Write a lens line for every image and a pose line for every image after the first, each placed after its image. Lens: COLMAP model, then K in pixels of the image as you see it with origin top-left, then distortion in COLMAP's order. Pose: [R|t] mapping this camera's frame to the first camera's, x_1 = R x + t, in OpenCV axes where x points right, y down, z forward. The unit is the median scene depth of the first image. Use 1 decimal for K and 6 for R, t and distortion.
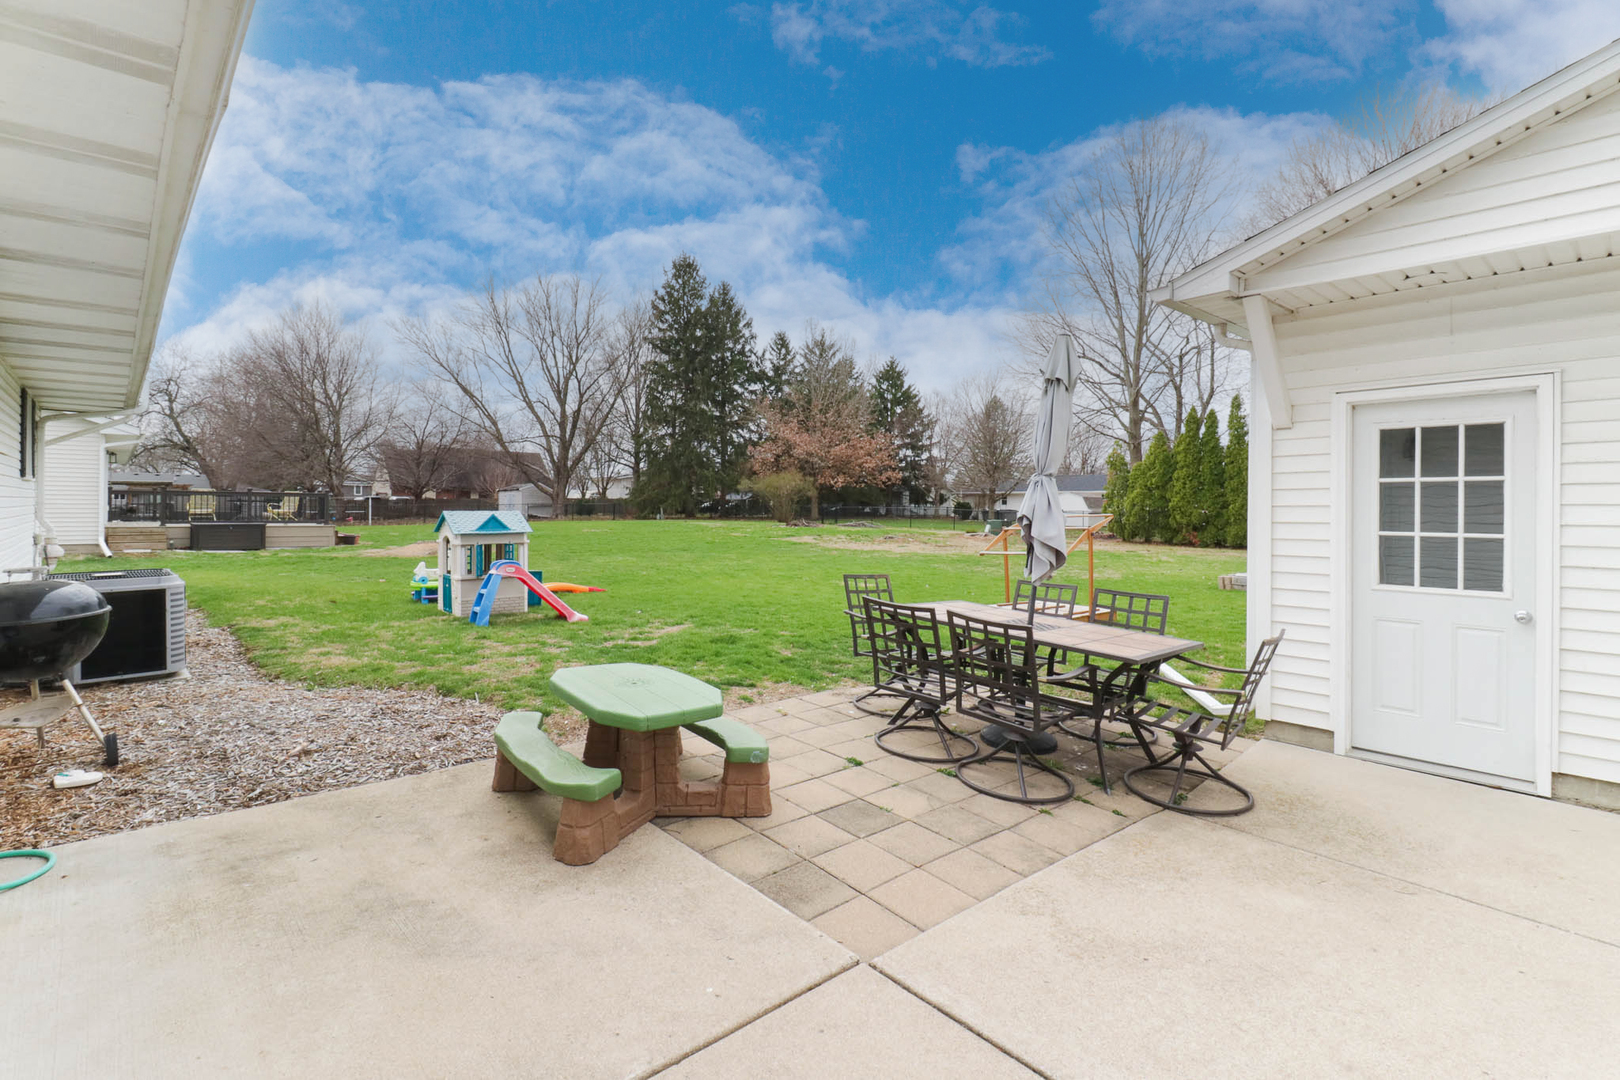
lens RADIAL K [[752.6, 0, 810.1], [0, 752.6, 516.2], [0, 0, 1]] dist [0.018771, -0.009693]
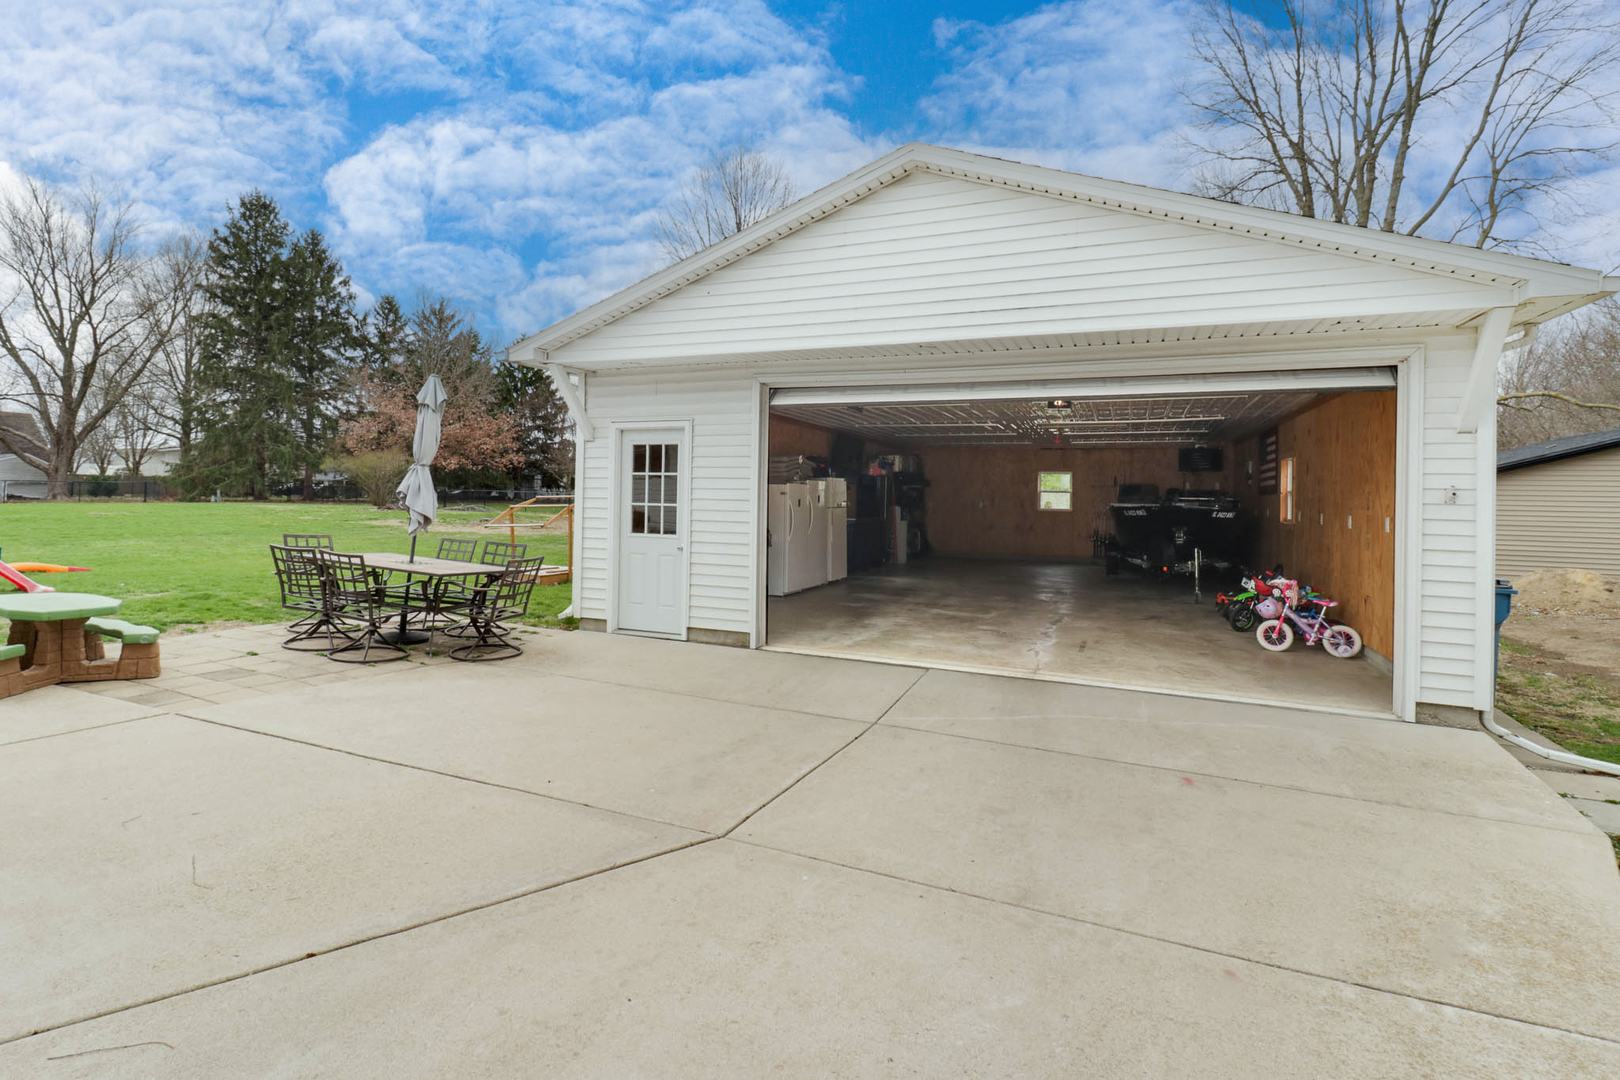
lens RADIAL K [[771.2, 0, 812.9], [0, 771.2, 492.0], [0, 0, 1]] dist [0.014657, -0.012923]
pose [[0.902395, 0.012158, 0.430739, 0.027494], [-0.006464, 0.999871, -0.014682, 0.001421], [-0.430862, 0.010465, 0.902357, -0.060038]]
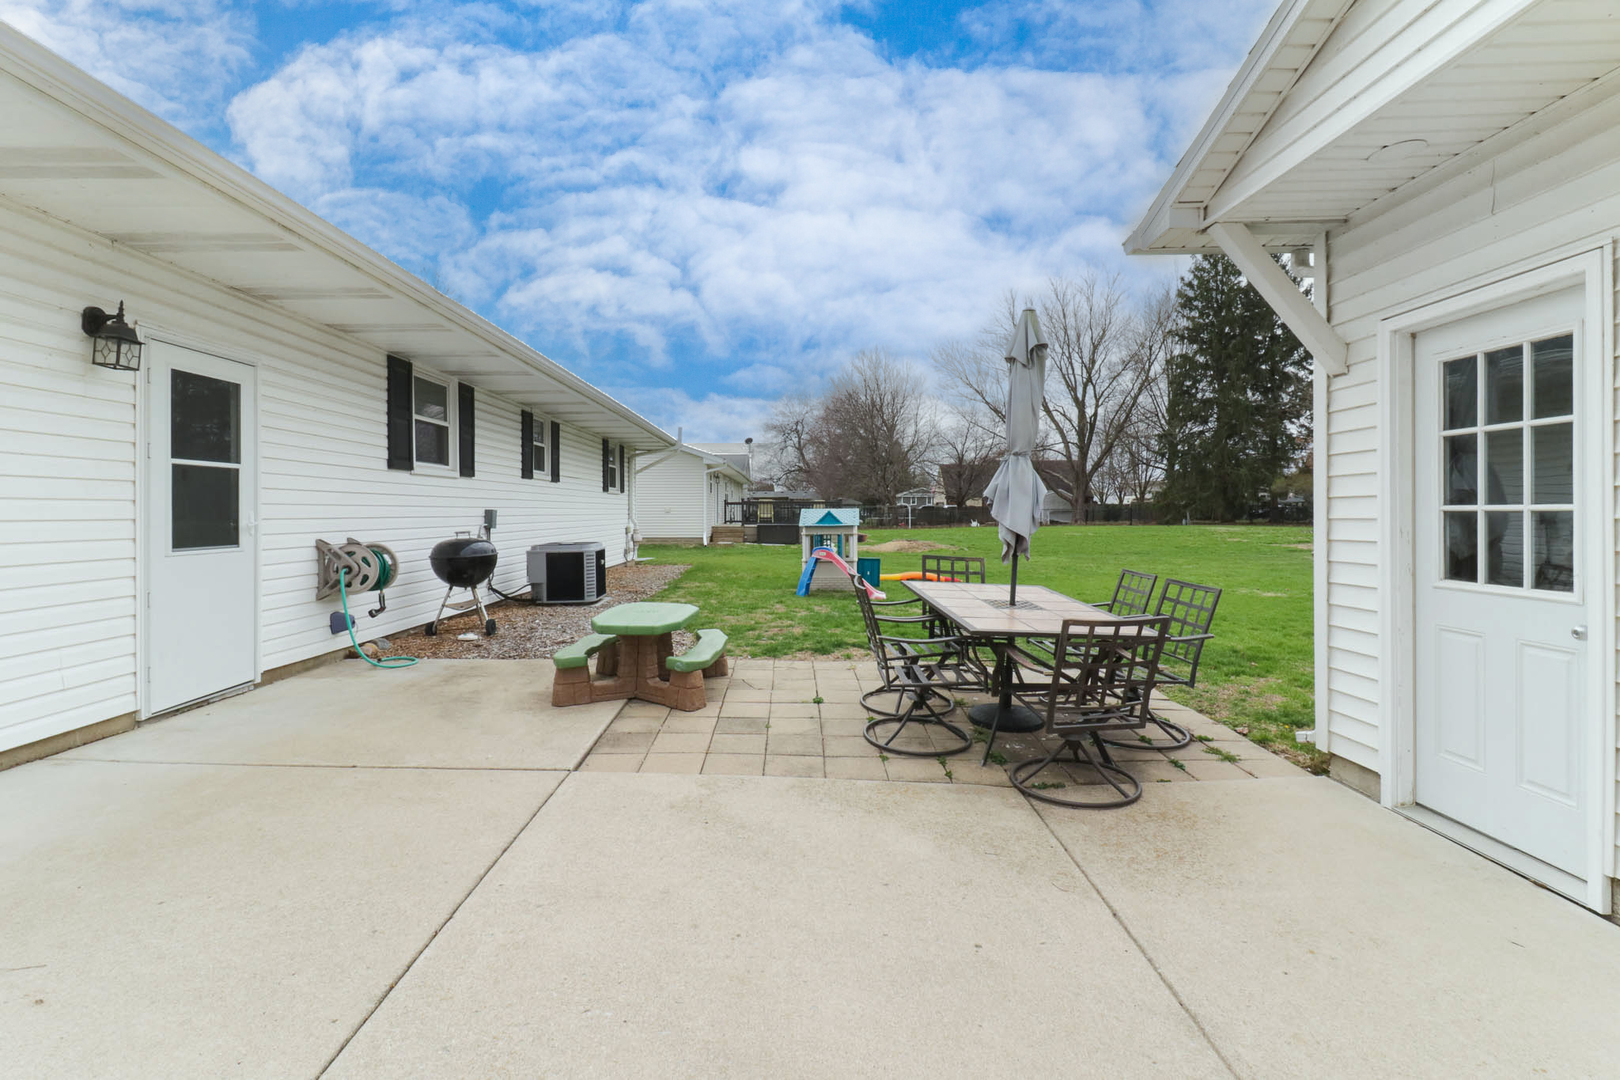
lens RADIAL K [[752.6, 0, 810.1], [0, 752.6, 516.2], [0, 0, 1]] dist [0.018771, -0.009693]
pose [[0.753805, -0.006530, -0.657066, 0.058904], [-0.000093, 0.999950, -0.010045, 0.002865], [0.657098, 0.007633, 0.753767, 0.005413]]
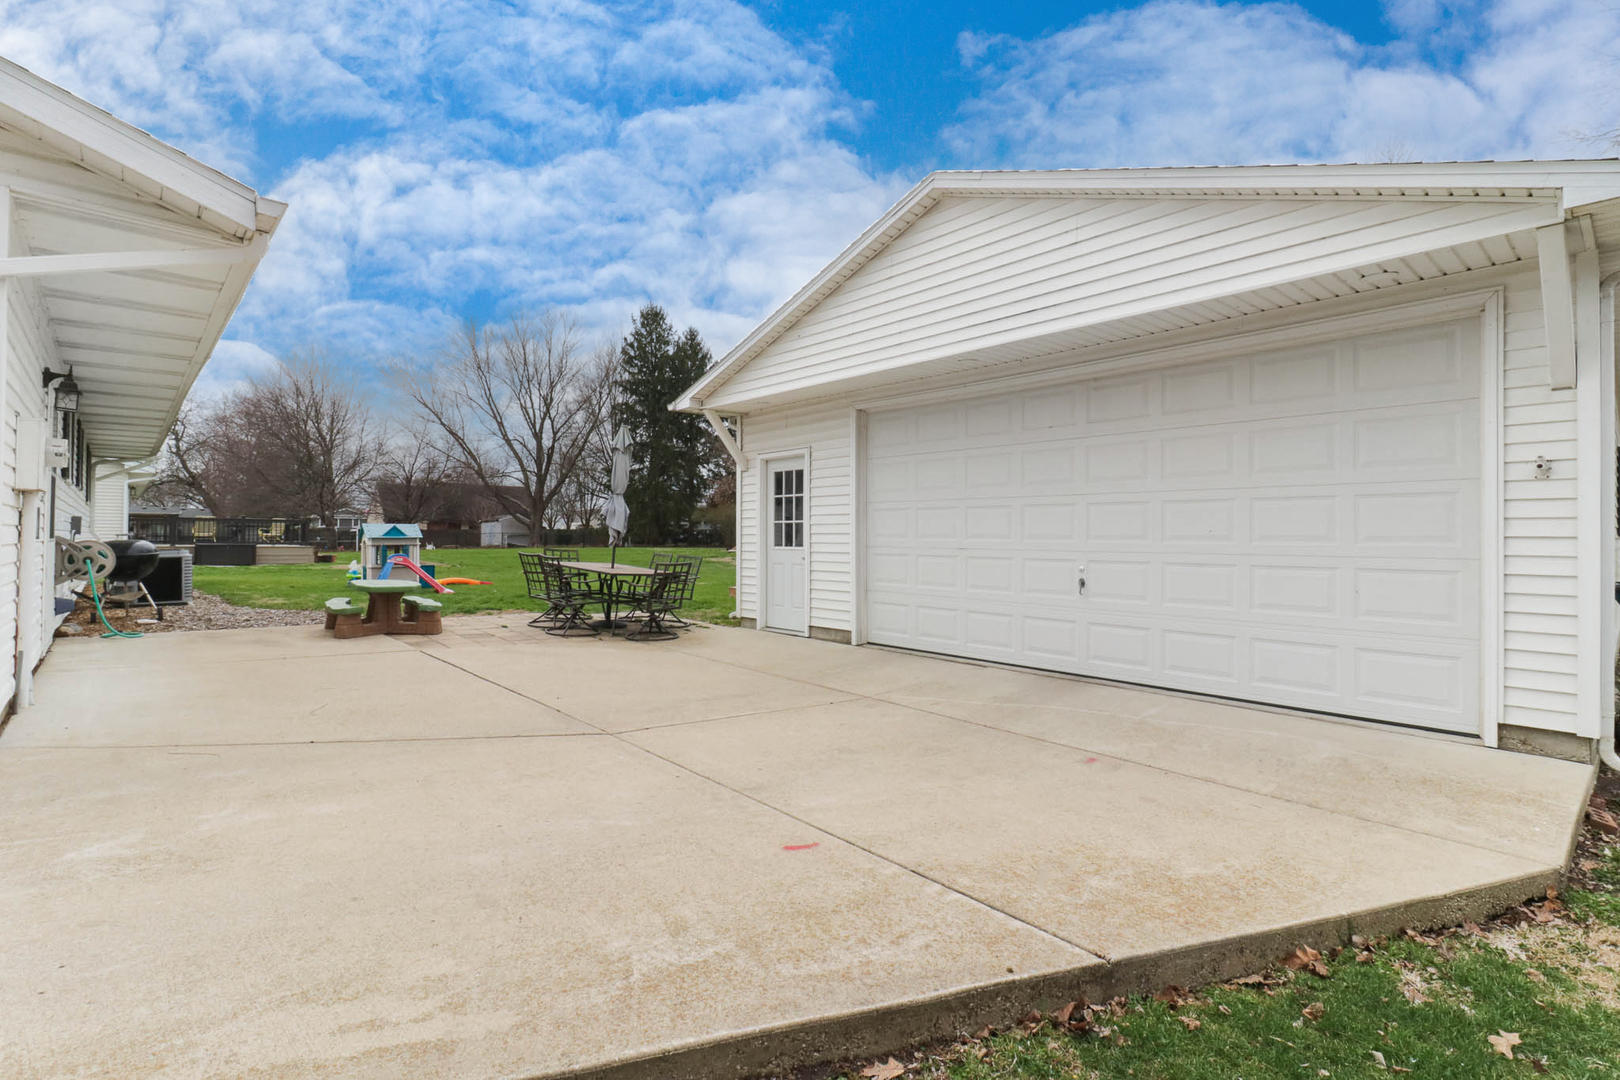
lens RADIAL K [[748.9, 0, 819.5], [0, 748.9, 536.3], [0, 0, 1]] dist [0.004854, 0.000048]
pose [[0.999953, -0.003502, 0.009044, 0.065393], [0.003654, 0.999851, -0.016899, 0.007373], [-0.008984, 0.016931, 0.999816, -0.080374]]
